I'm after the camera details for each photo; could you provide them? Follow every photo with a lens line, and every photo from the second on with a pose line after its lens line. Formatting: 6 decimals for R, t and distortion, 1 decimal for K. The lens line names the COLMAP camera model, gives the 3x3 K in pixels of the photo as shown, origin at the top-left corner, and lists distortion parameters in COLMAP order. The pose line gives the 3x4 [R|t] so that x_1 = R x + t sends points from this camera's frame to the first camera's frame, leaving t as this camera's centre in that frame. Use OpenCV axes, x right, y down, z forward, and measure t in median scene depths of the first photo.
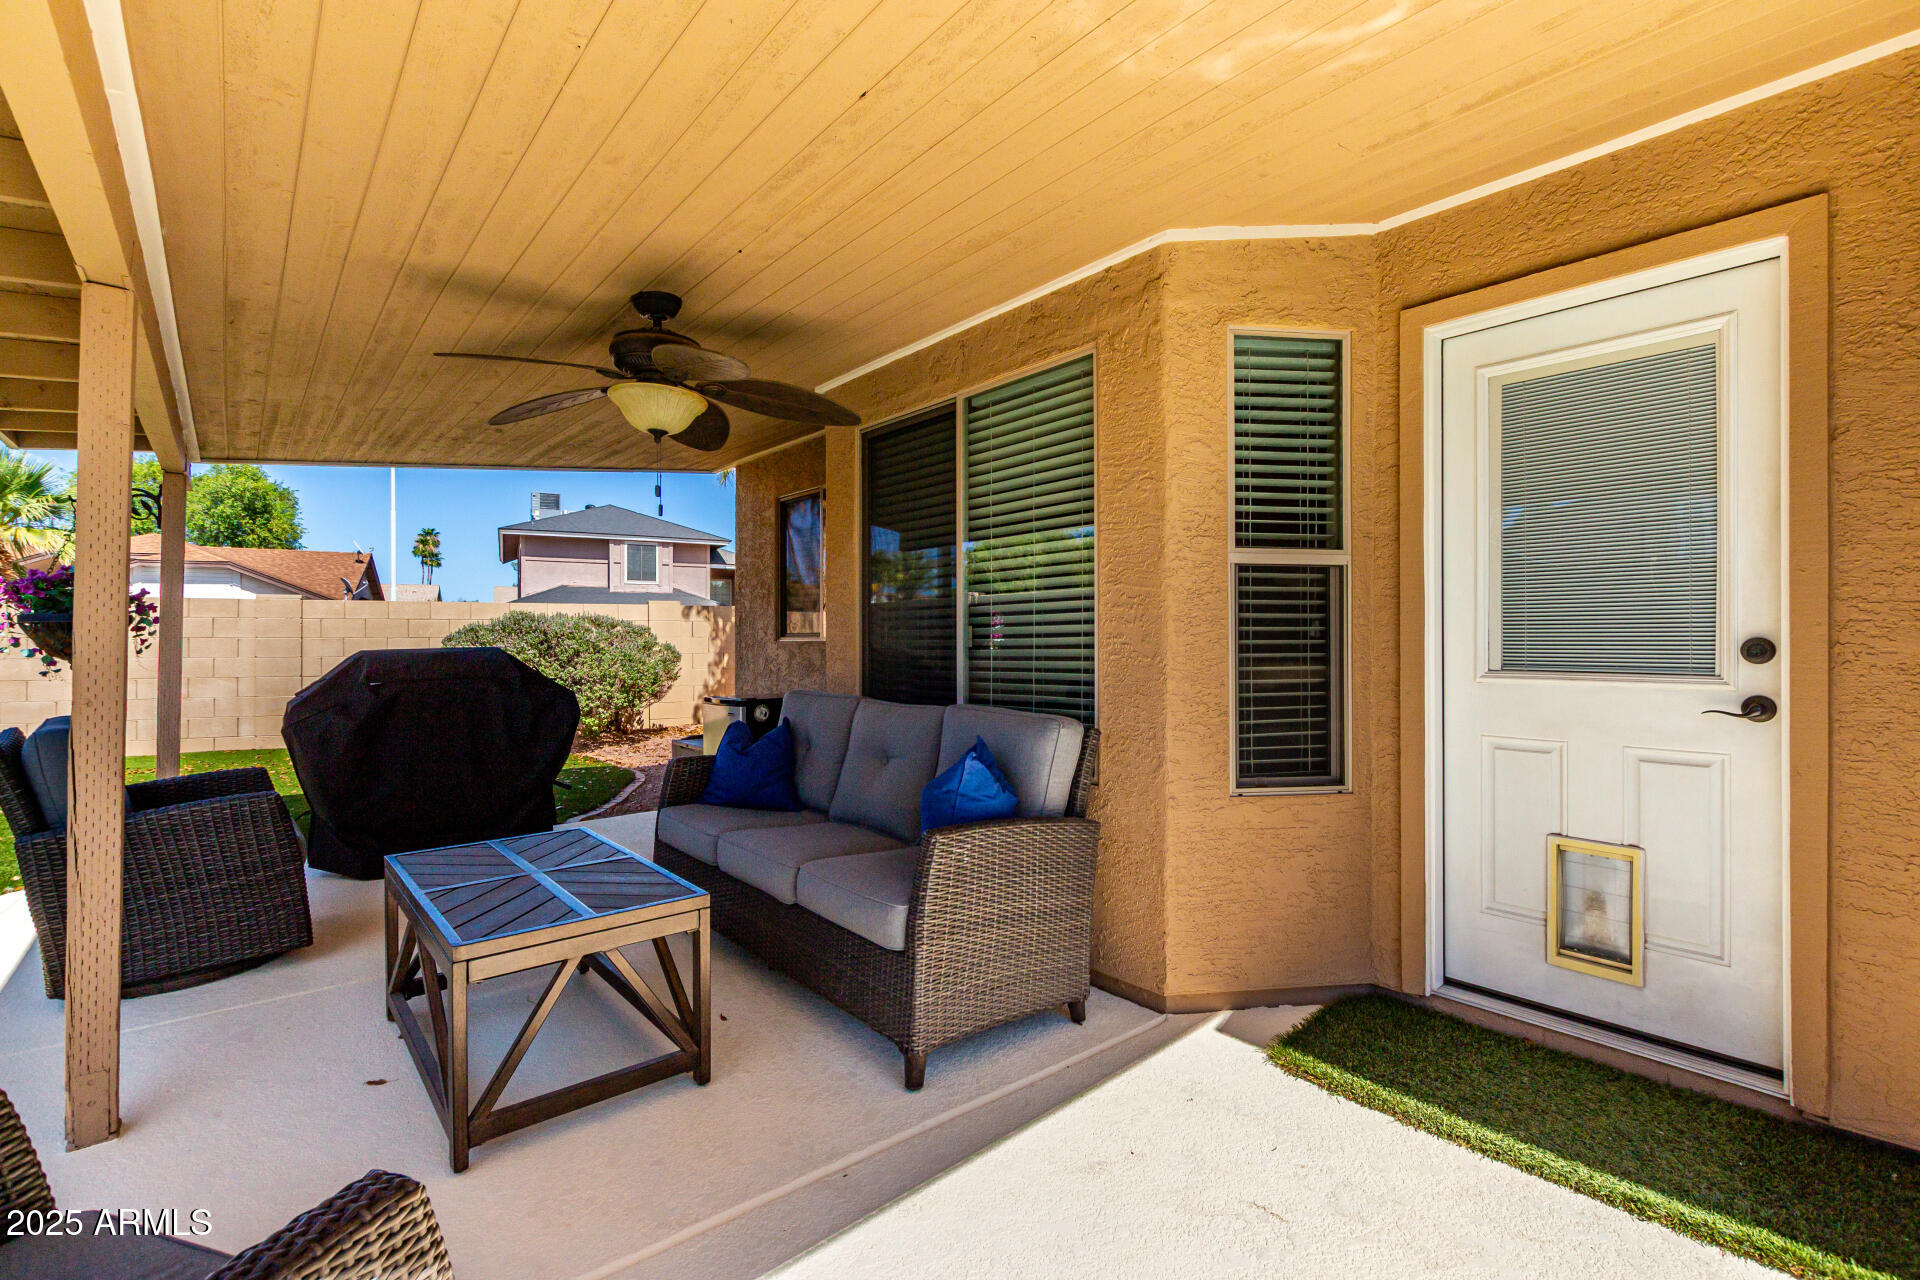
lens RADIAL K [[873.4, 0, 963.5], [0, 873.4, 641.0], [0, 0, 1]] dist [0.001546, -0.000942]
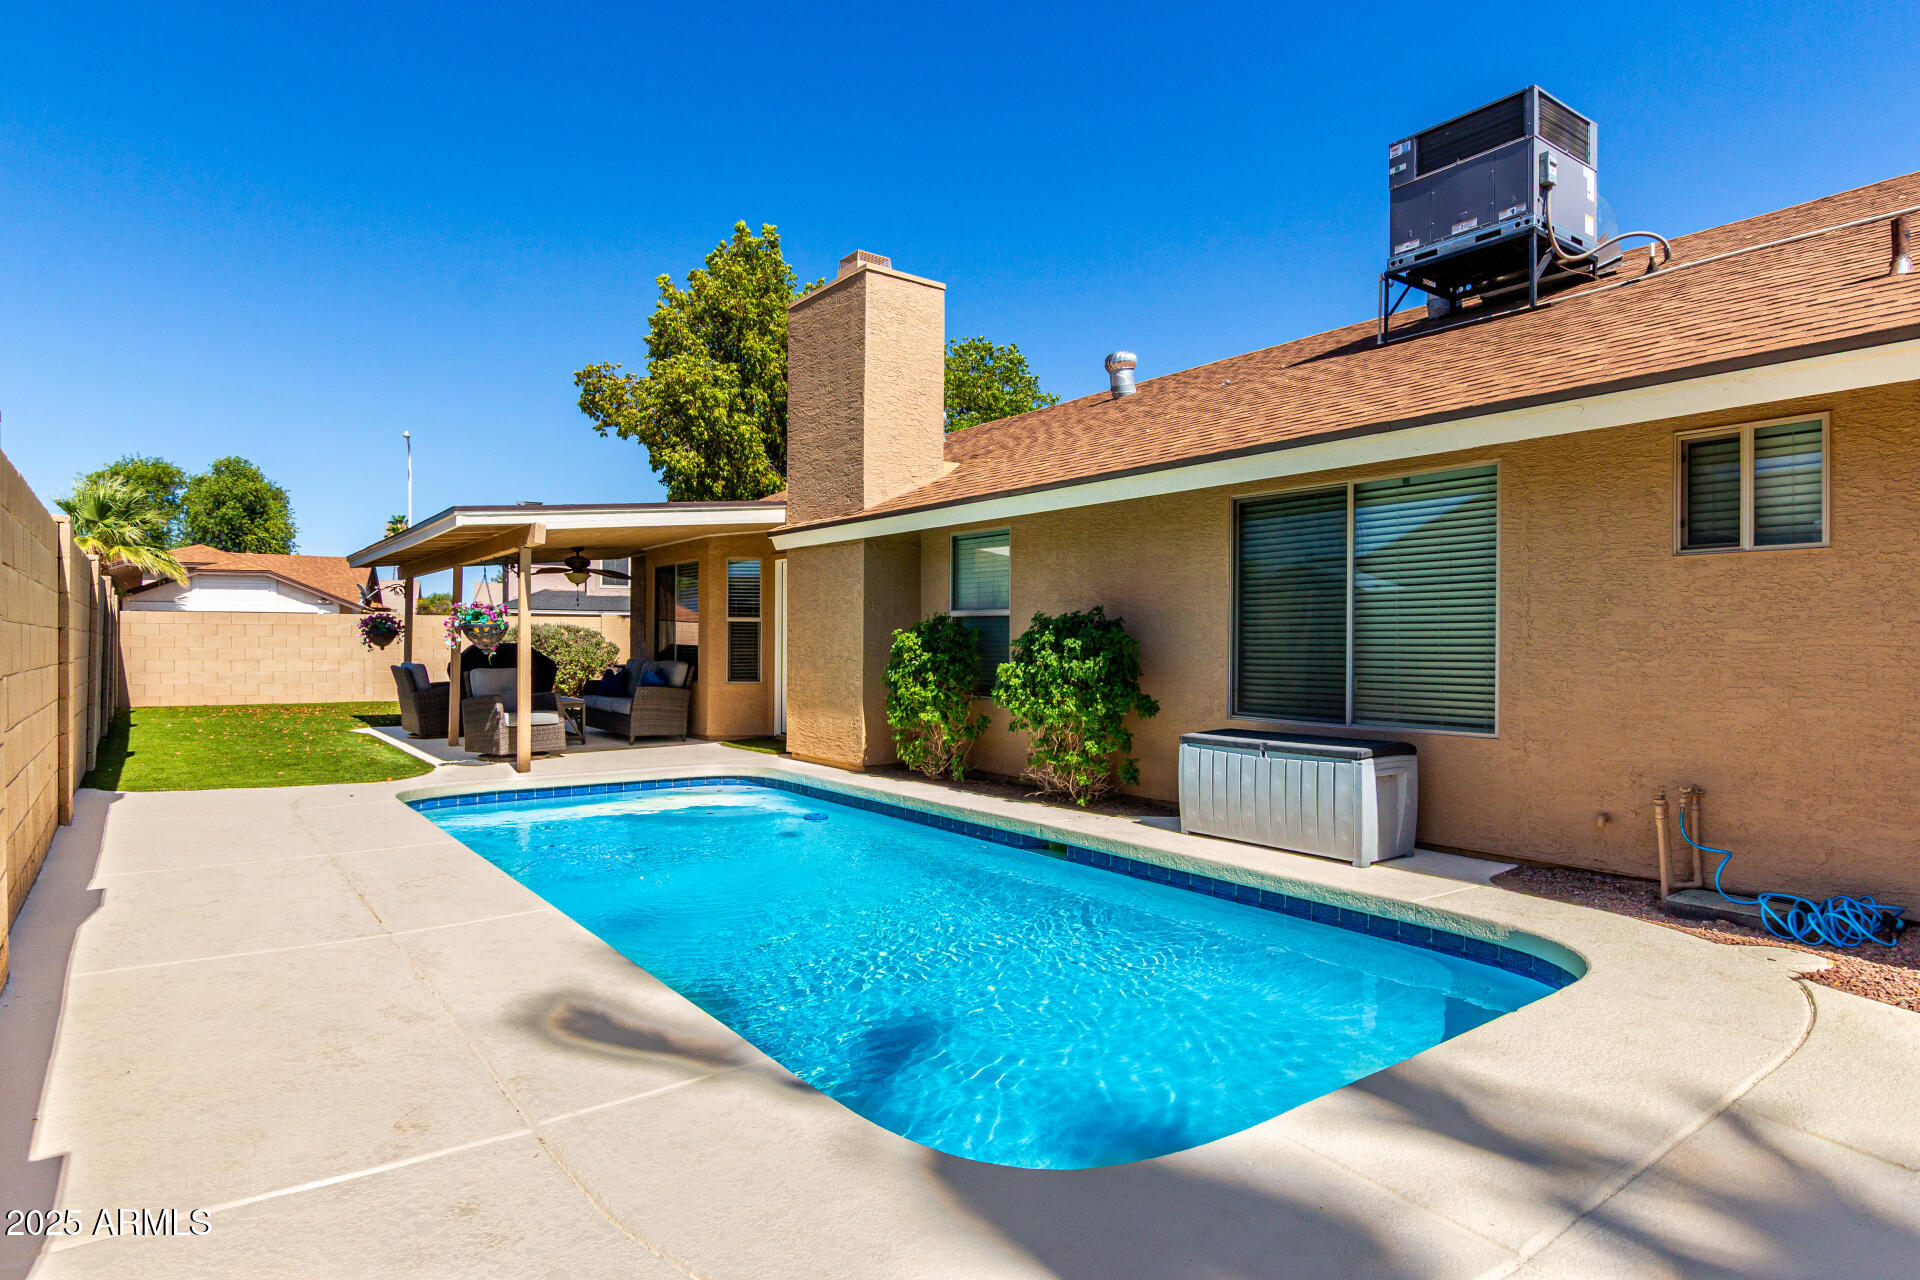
lens RADIAL K [[1042.7, 0, 960.0], [0, 1042.7, 640.0], [0, 0, 1]] dist [0.003000, 0.001682]
pose [[0.998768, 0.006306, -0.049213, 1.501366], [-0.006399, 0.999978, -0.001731, -0.007414], [0.049201, 0.002044, 0.998787, -3.360505]]
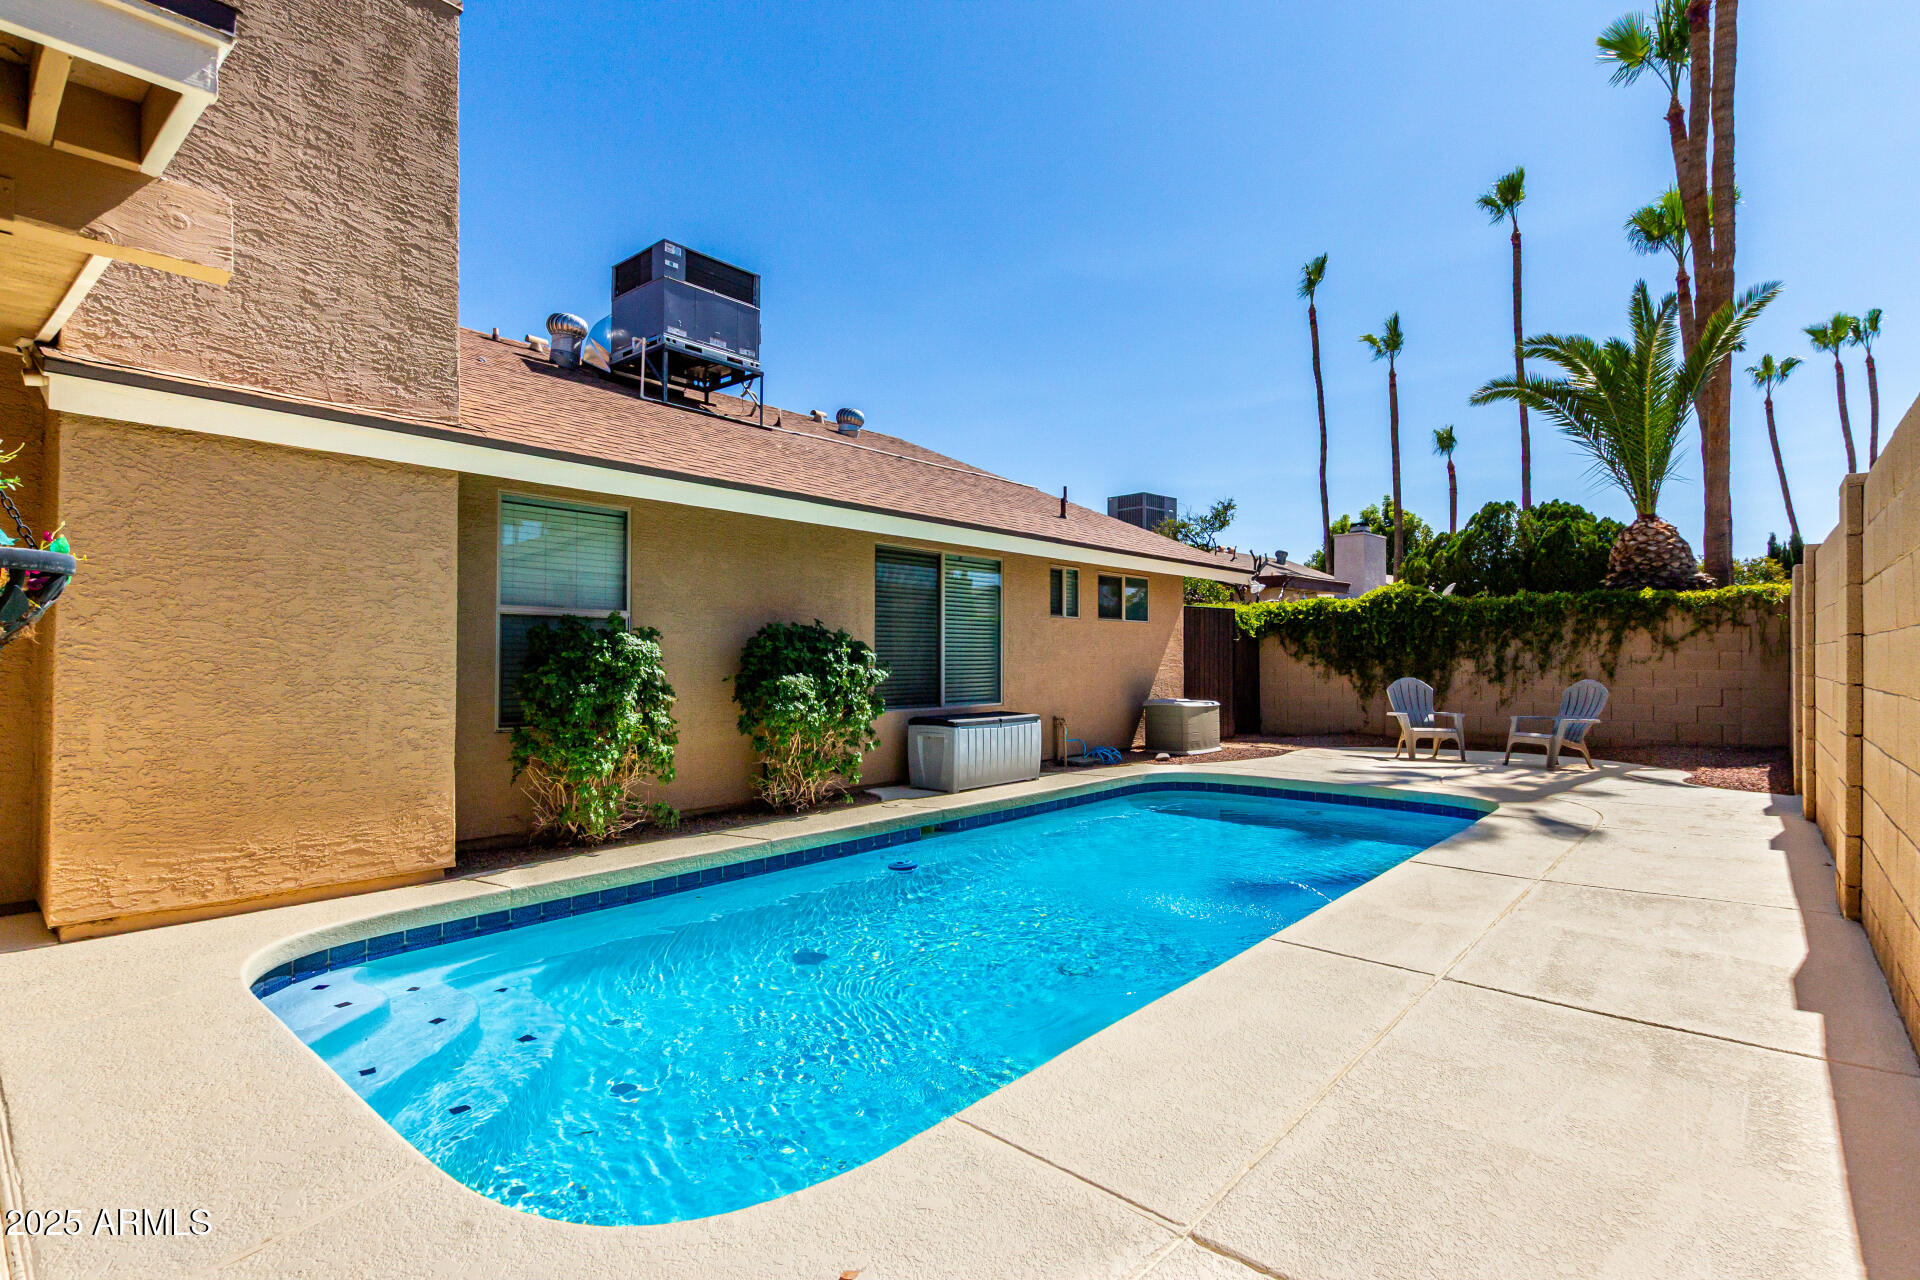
lens RADIAL K [[912.9, 0, 960.0], [0, 912.9, 640.0], [0, 0, 1]] dist [0.008892, 0.000058]
pose [[-0.154469, 0.021253, 0.987769, -0.822281], [-0.004387, 0.999744, -0.022197, 0.009511], [-0.987988, -0.007763, -0.154336, -0.671149]]
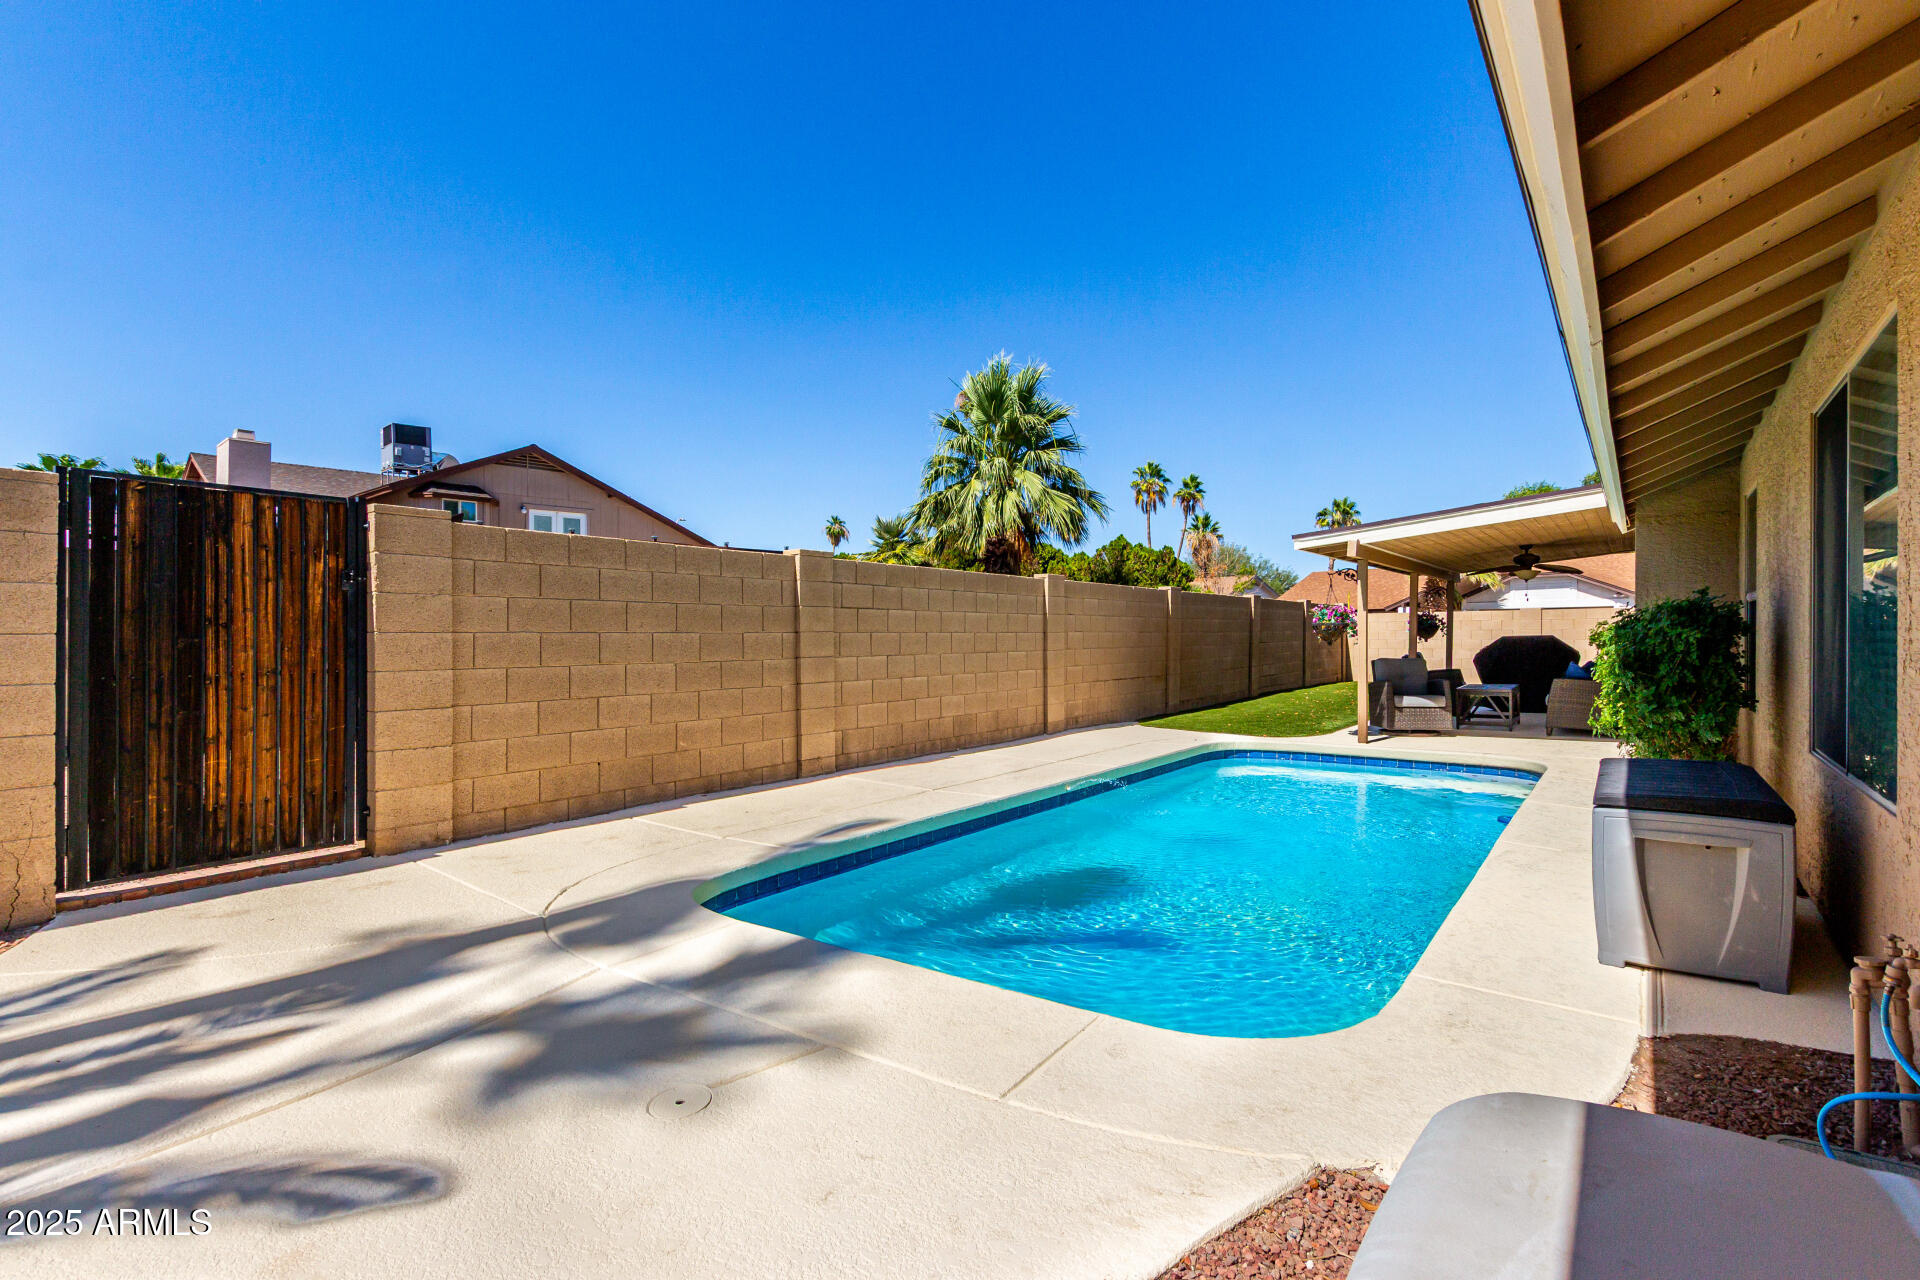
lens RADIAL K [[924.5, 0, 969.4], [0, 924.5, 631.3], [0, 0, 1]] dist [0.000344, -0.000171]
pose [[0.243943, -0.002953, -0.969785, 3.137092], [0.008525, 0.999963, -0.000901, -0.030287], [0.969752, -0.008047, 0.243959, -2.473494]]
